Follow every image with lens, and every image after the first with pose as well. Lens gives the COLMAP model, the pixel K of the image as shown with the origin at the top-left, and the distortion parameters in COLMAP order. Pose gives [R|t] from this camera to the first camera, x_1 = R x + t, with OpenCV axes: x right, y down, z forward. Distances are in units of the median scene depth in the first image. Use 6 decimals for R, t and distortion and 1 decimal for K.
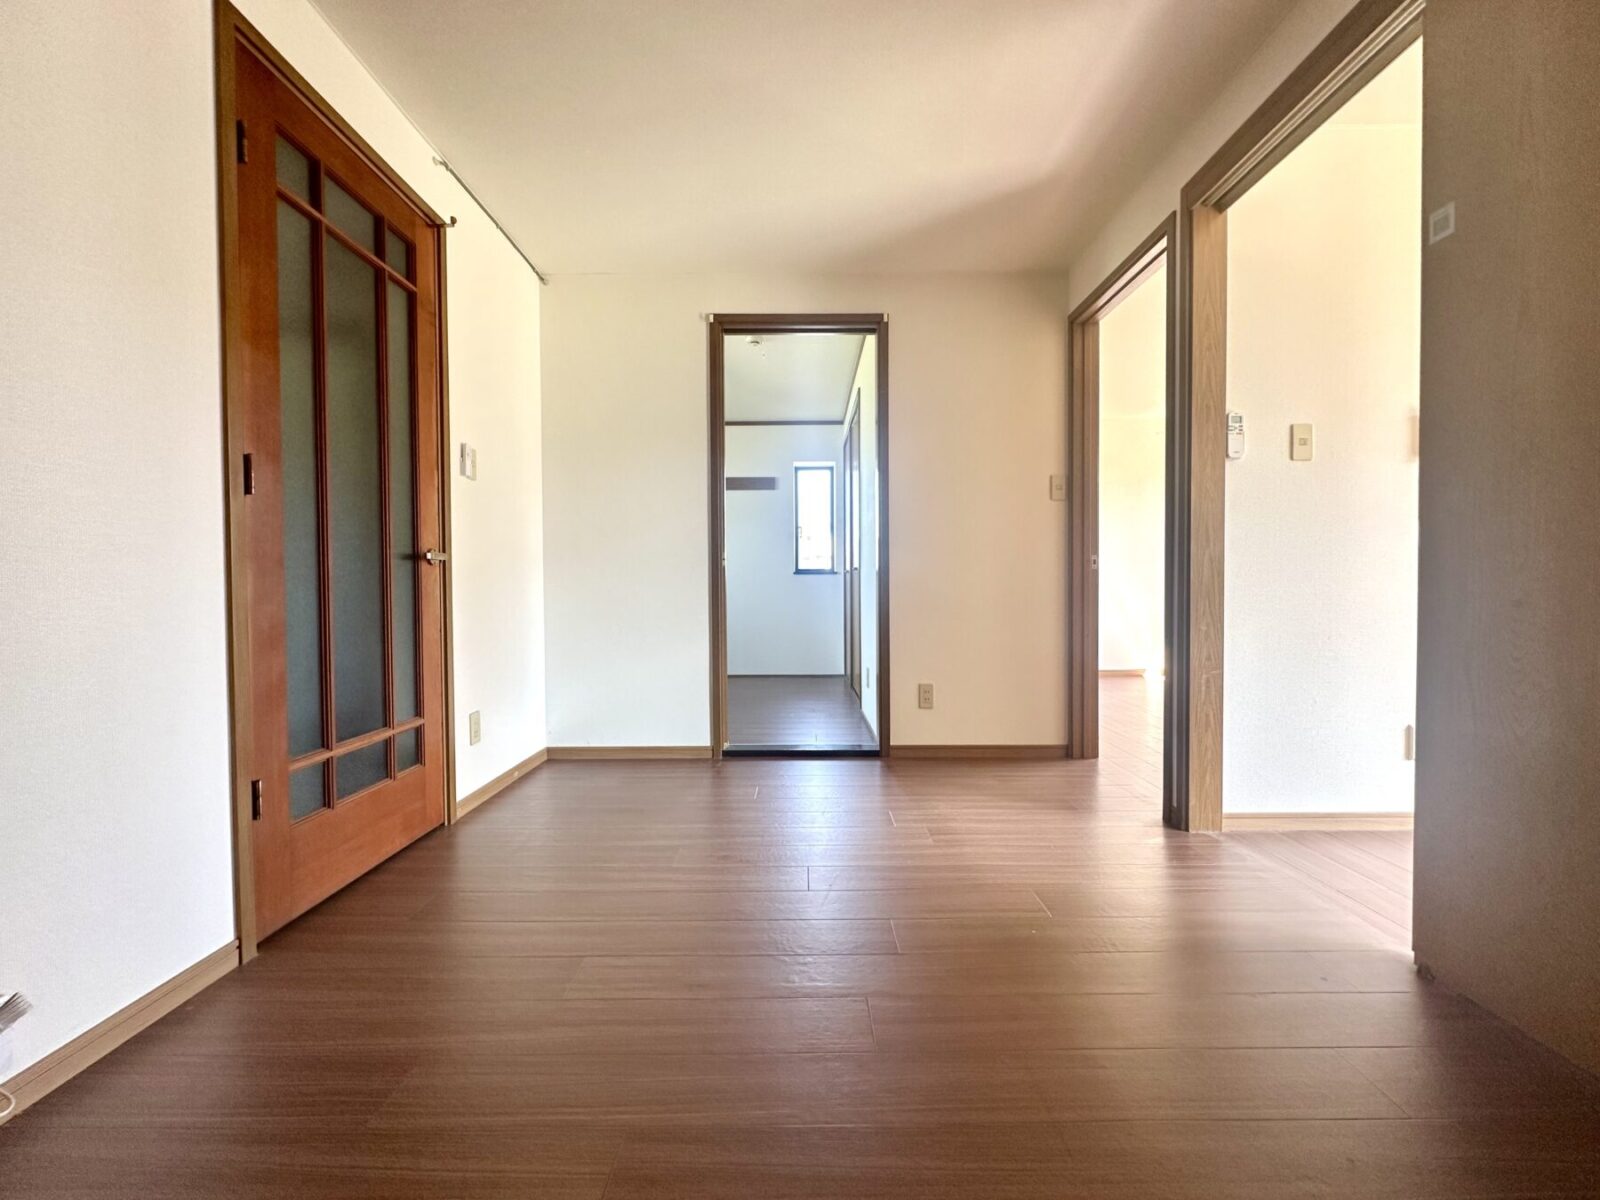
lens RADIAL K [[639.7, 0, 800.0], [0, 639.7, 600.0], [0, 0, 1]] dist [0.000390, 0.000051]
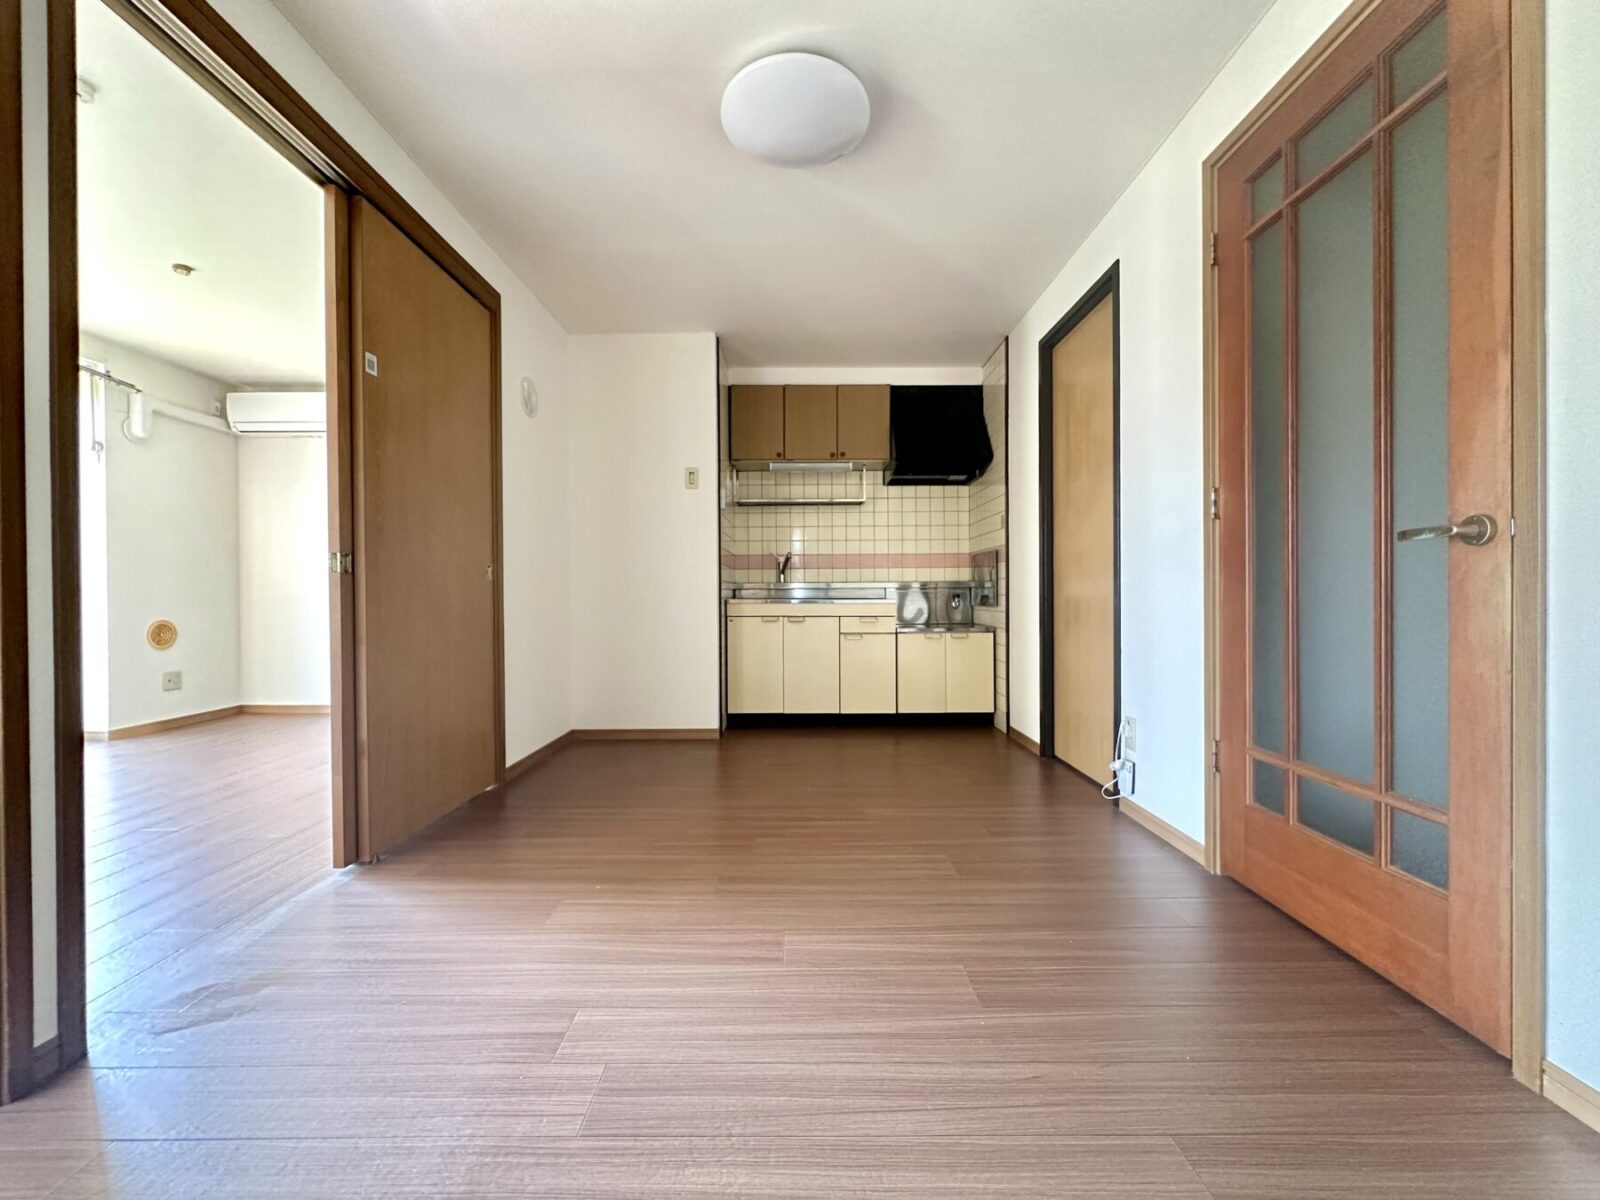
lens RADIAL K [[639.7, 0, 800.0], [0, 639.7, 600.0], [0, 0, 1]] dist [0.000390, 0.000051]
pose [[-0.999891, 0.011793, -0.008891, -0.006638], [0.011544, 0.999554, 0.027532, -0.038349], [0.009211, 0.027426, -0.999581, 1.931652]]
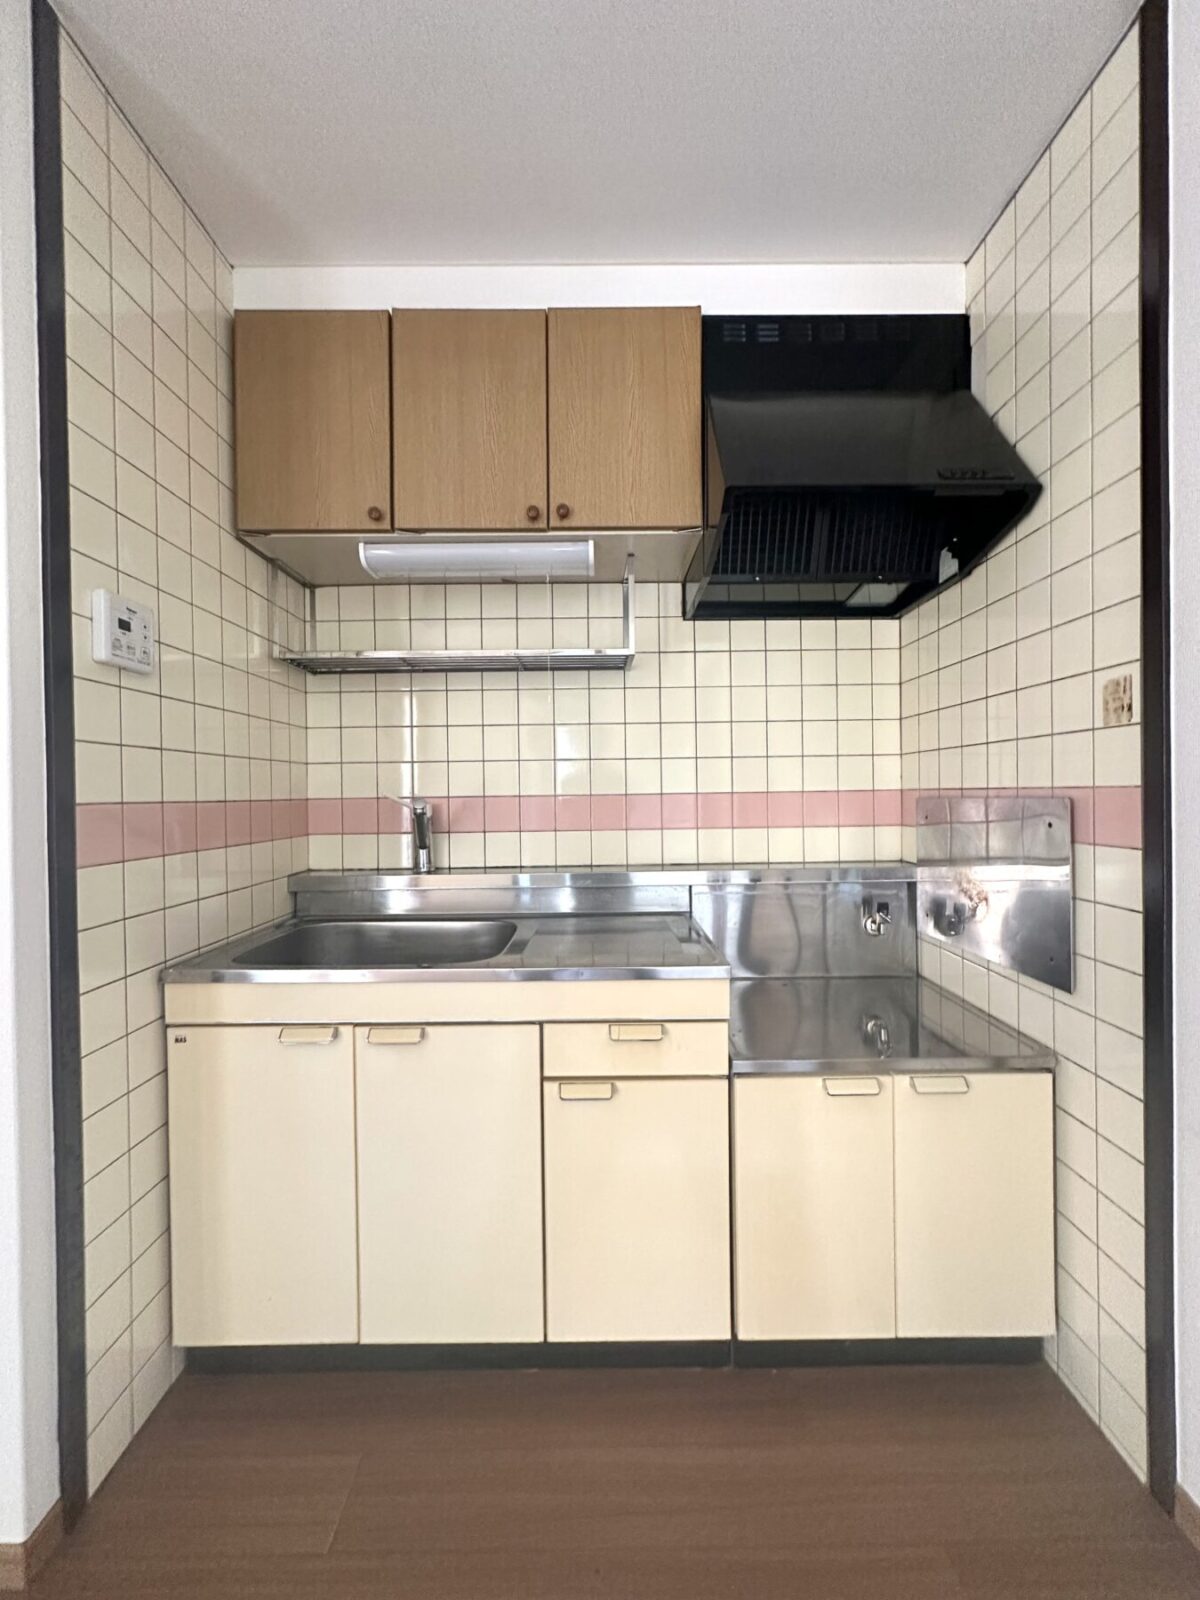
lens RADIAL K [[639.7, 0, 600.0], [0, 639.7, 800.0], [0, 0, 1]] dist [0.000390, 0.000051]
pose [[-0.999776, 0.018864, -0.009566, -0.082427], [0.018561, 0.999351, 0.030869, -0.085184], [0.010142, 0.030685, -0.999478, 1.386353]]
